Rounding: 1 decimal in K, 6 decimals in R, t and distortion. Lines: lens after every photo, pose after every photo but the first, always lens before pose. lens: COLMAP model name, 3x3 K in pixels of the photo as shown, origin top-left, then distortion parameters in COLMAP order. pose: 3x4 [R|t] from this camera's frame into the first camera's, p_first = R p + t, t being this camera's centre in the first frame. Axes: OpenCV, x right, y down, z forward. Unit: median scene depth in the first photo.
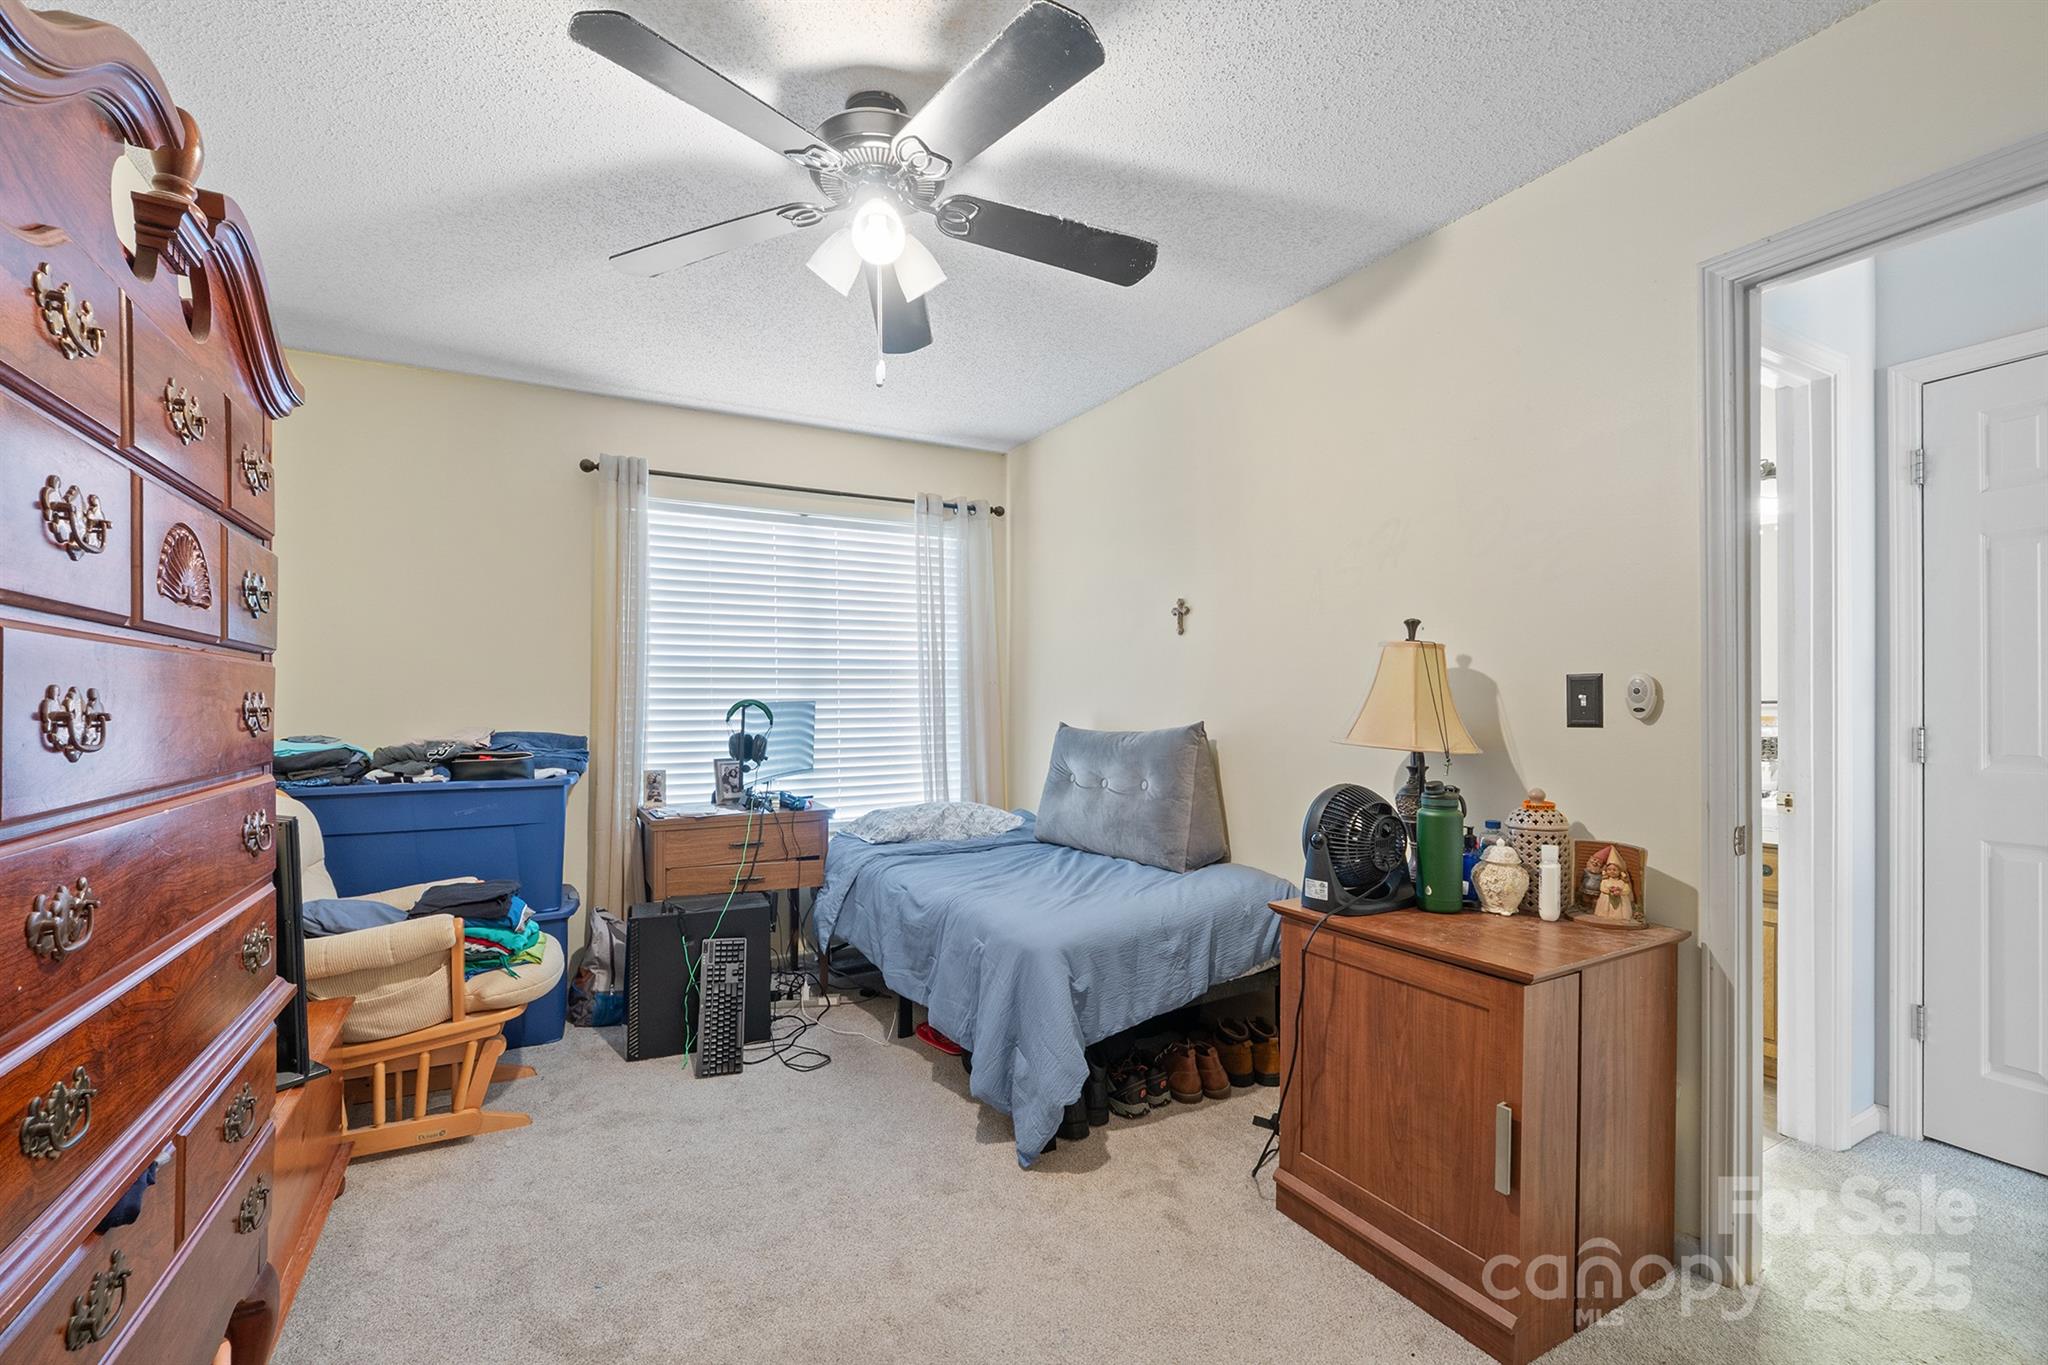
lens RADIAL K [[877.0, 0, 1021.6], [0, 877.0, 712.2], [0, 0, 1]] dist [-0.000641, -0.000107]
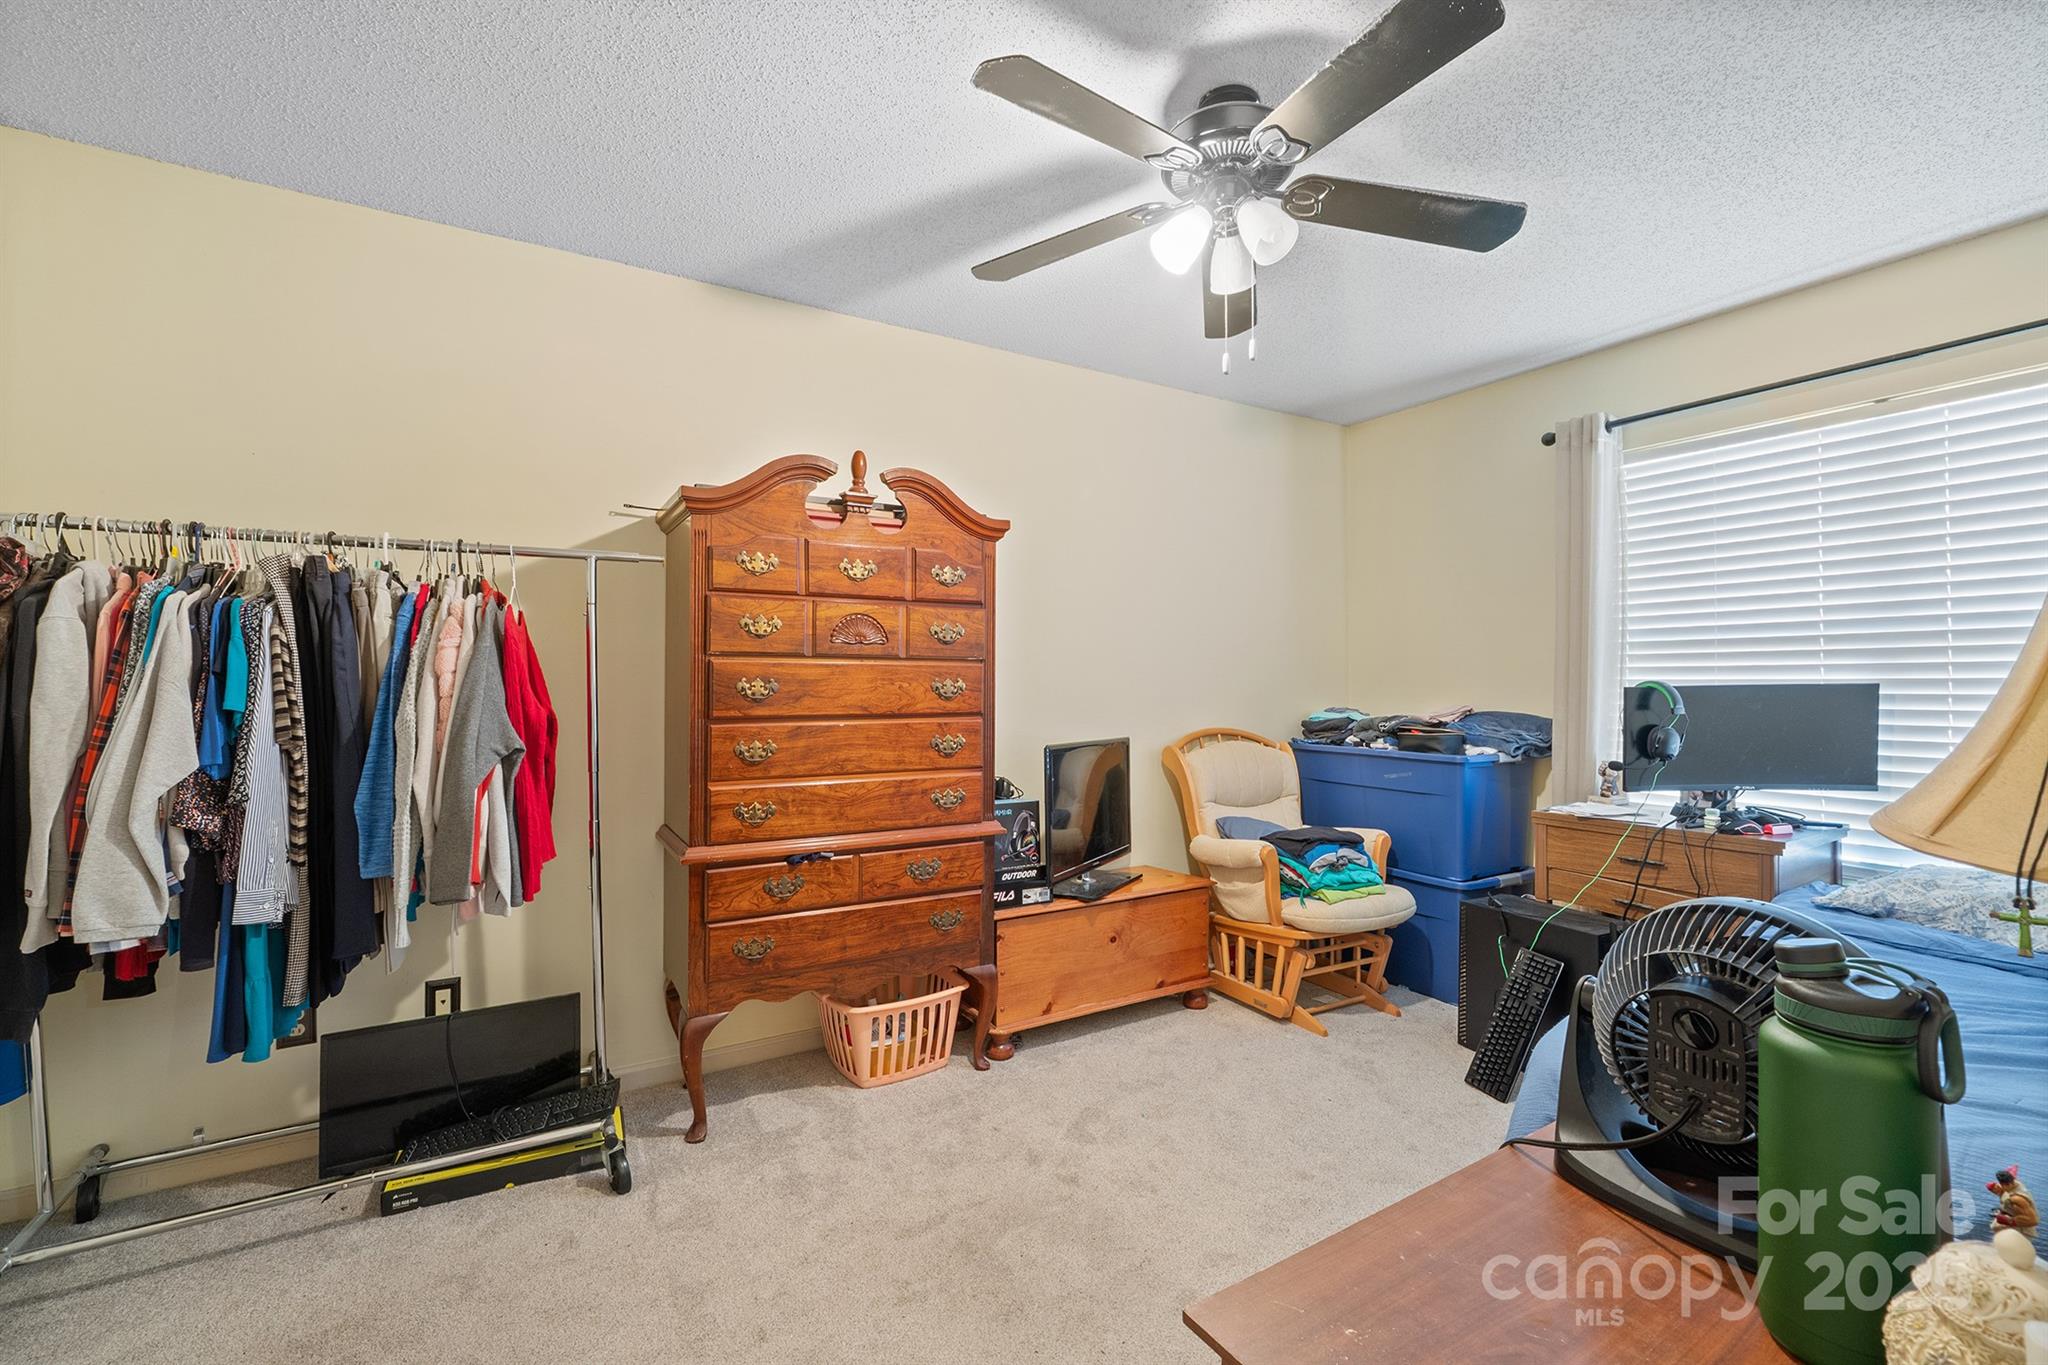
lens RADIAL K [[864.0, 0, 1024.0], [0, 864.0, 682.5], [0, 0, 1]] dist [-0.001409, -0.000068]
pose [[0.045245, 0.000411, -0.998976, 0.589824], [-0.015501, 0.999880, -0.000290, -0.005073], [0.998856, 0.015499, 0.045246, 0.526788]]
